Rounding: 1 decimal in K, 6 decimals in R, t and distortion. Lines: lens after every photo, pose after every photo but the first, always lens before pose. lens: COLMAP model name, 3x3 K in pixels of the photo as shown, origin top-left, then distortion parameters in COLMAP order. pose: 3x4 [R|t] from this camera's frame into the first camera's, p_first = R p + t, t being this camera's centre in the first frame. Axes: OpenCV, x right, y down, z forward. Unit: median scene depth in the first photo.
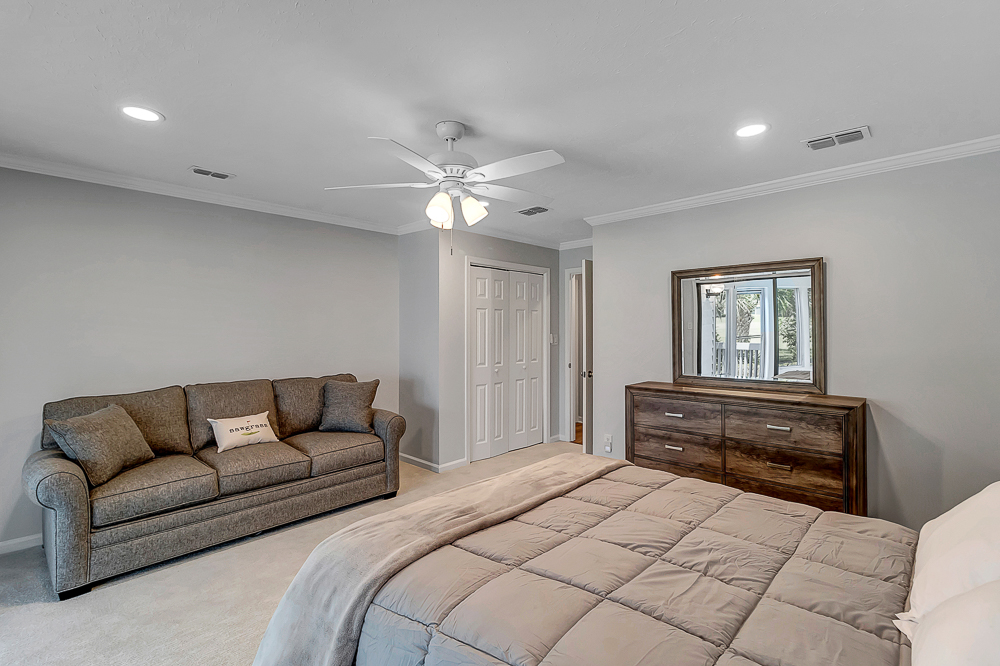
lens RADIAL K [[475.1, 0, 499.7], [0, 475.1, 330.3], [0, 0, 1]] dist [0.006510, 0.000216]
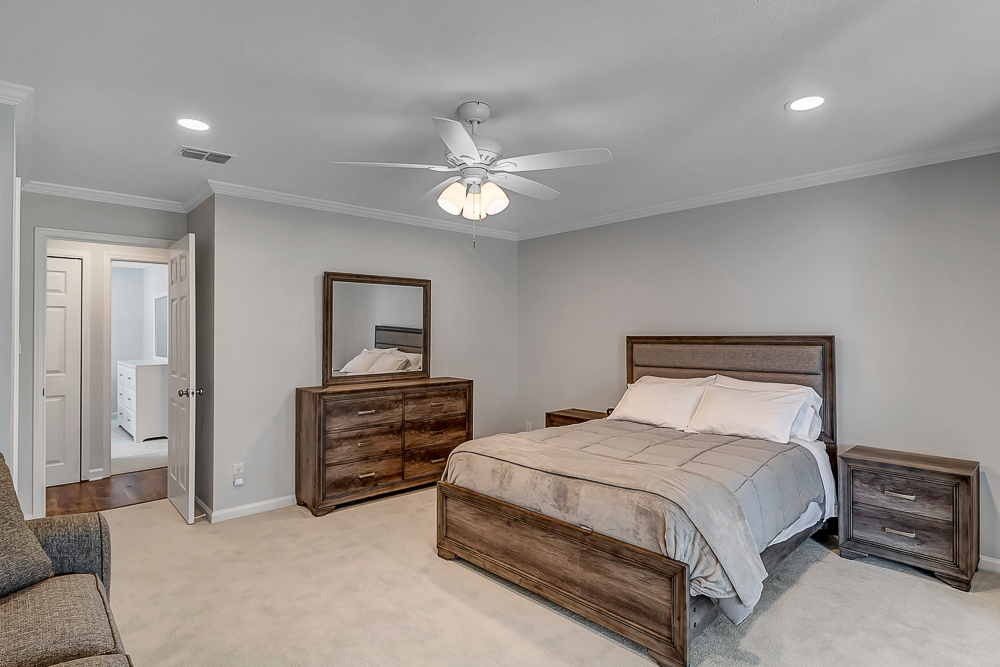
lens RADIAL K [[524.2, 0, 499.9], [0, 524.2, 331.1], [0, 0, 1]] dist [0.001185, 0.000028]
pose [[0.060093, 0.004034, 0.998185, -0.816354], [0.002169, 0.999989, -0.004172, 0.004423], [-0.998190, 0.002416, 0.060084, 0.673276]]
